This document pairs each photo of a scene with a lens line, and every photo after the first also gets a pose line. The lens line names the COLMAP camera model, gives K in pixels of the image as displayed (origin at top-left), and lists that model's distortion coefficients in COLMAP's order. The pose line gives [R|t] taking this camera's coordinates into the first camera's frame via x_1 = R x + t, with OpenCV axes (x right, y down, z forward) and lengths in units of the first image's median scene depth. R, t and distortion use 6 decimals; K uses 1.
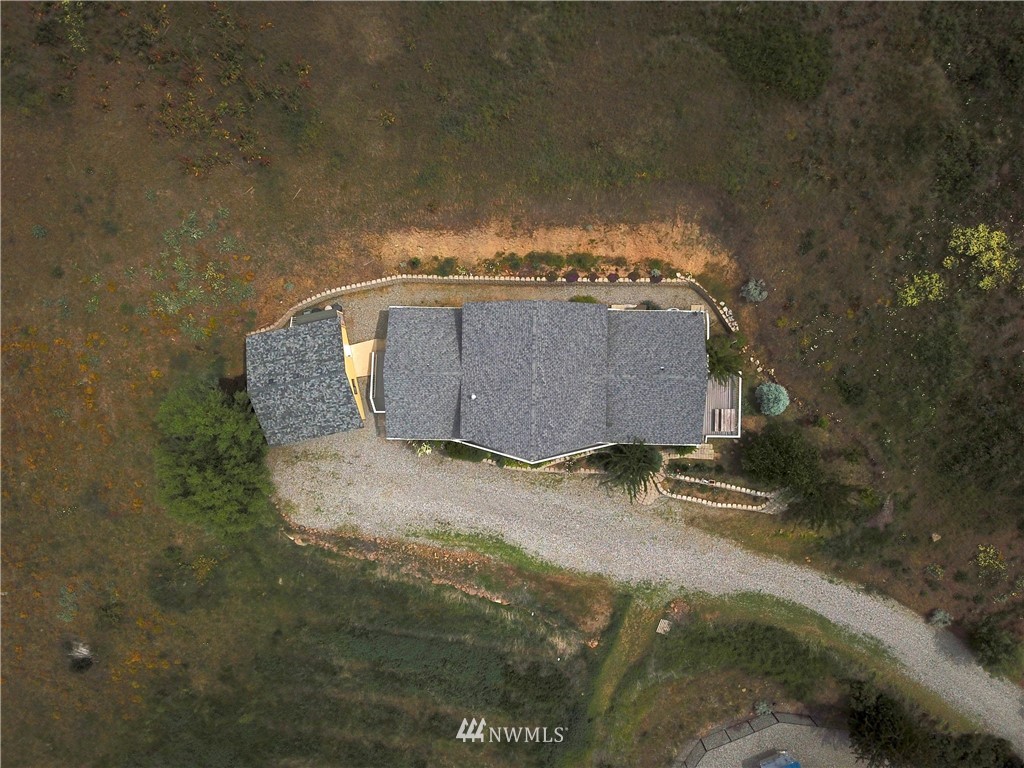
lens RADIAL K [[769.9, 0, 513.6], [0, 769.9, 402.0], [0, 0, 1]] dist [0.034216, -0.003701]
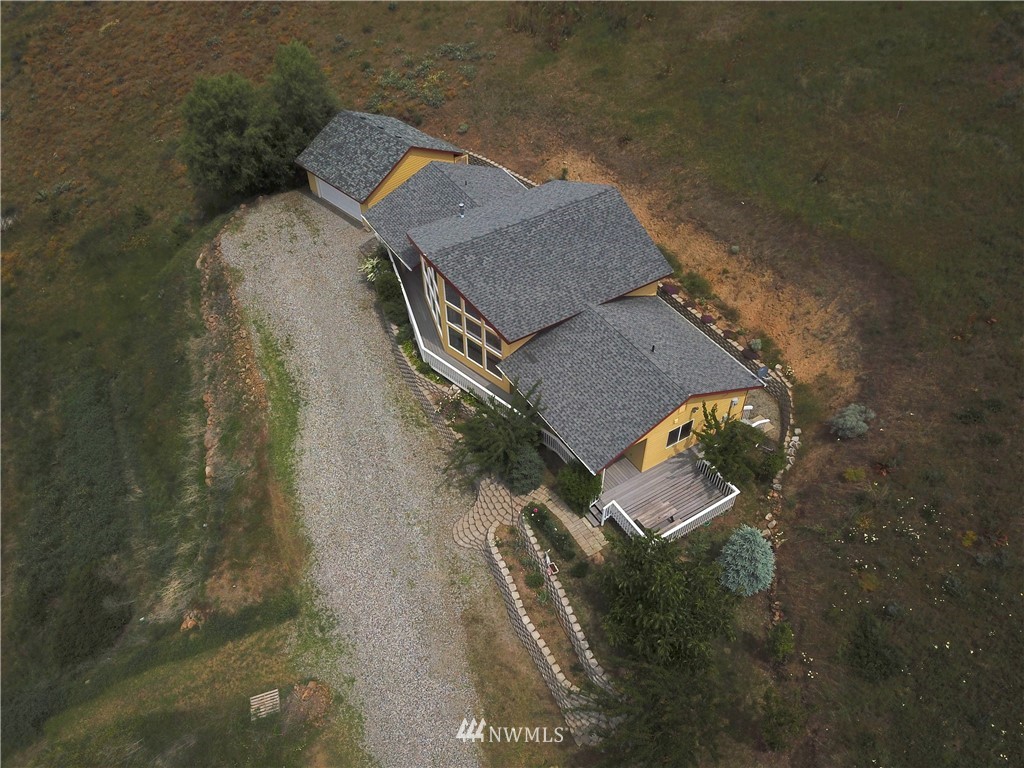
lens RADIAL K [[781.9, 0, 512.0], [0, 781.9, 384.0], [0, 0, 1]] dist [-0.000610, -0.007441]
pose [[0.547483, 0.614319, -0.568221, 0.469059], [-0.836726, 0.391851, -0.382548, 0.284438], [-0.012348, 0.684884, 0.728548, 0.510904]]
